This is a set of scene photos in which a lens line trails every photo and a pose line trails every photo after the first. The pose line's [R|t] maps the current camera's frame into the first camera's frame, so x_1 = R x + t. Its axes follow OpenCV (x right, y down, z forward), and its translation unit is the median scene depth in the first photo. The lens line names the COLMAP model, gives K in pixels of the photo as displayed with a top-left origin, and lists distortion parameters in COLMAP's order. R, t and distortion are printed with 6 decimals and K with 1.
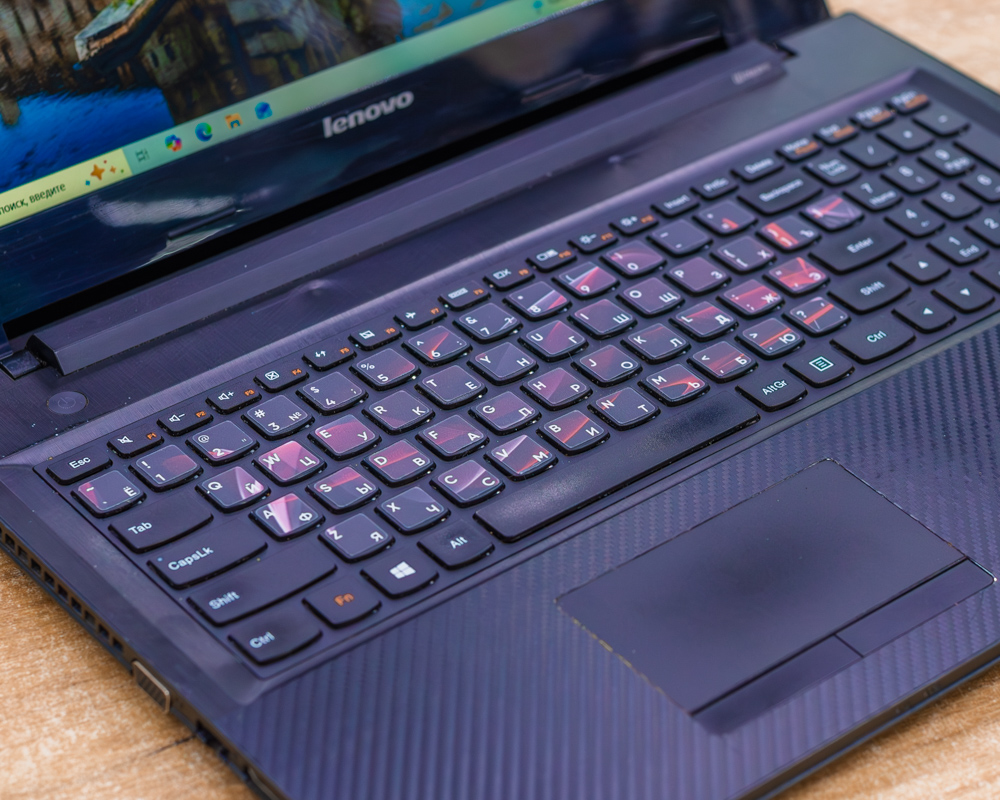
lens RADIAL K [[3088.1, 0, 500.0], [0, 3088.1, 400.0], [0, 0, 1]] dist [-0.108150, -0.317783]
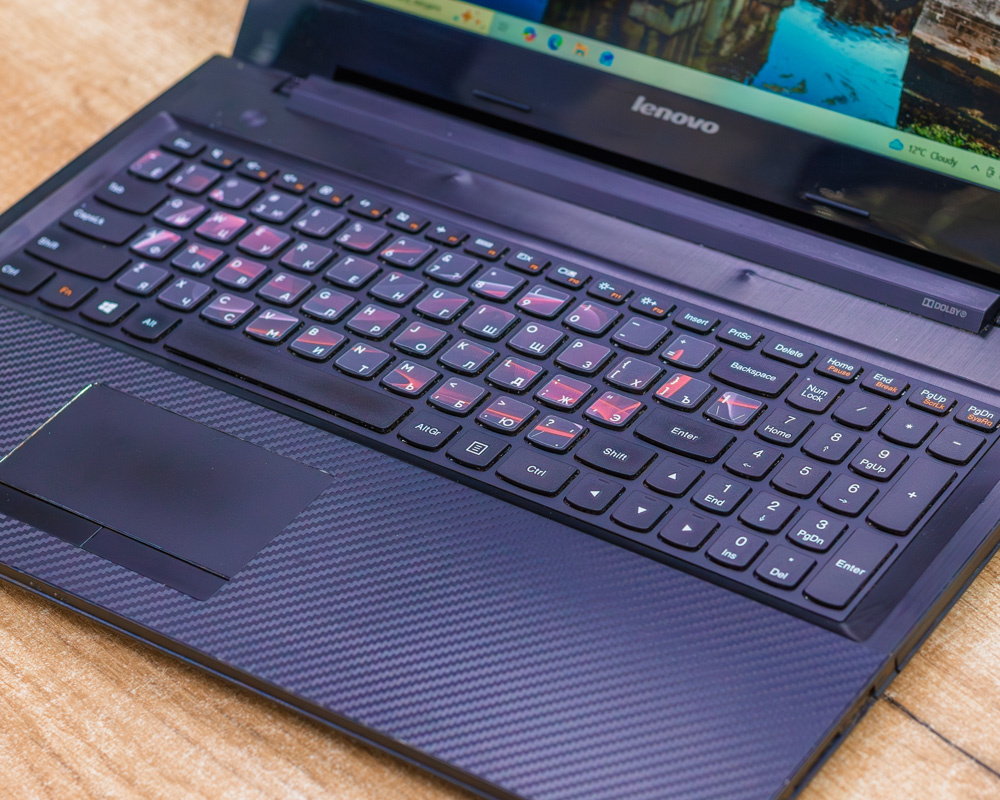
lens RADIAL K [[3088.1, 0, 500.0], [0, 3088.1, 400.0], [0, 0, 1]] dist [-0.108150, -0.317783]
pose [[0.255193, 0.550371, -0.794964, 0.916595], [-0.495582, 0.780429, 0.381220, -0.422417], [0.830226, 0.296685, 0.471914, 0.475182]]
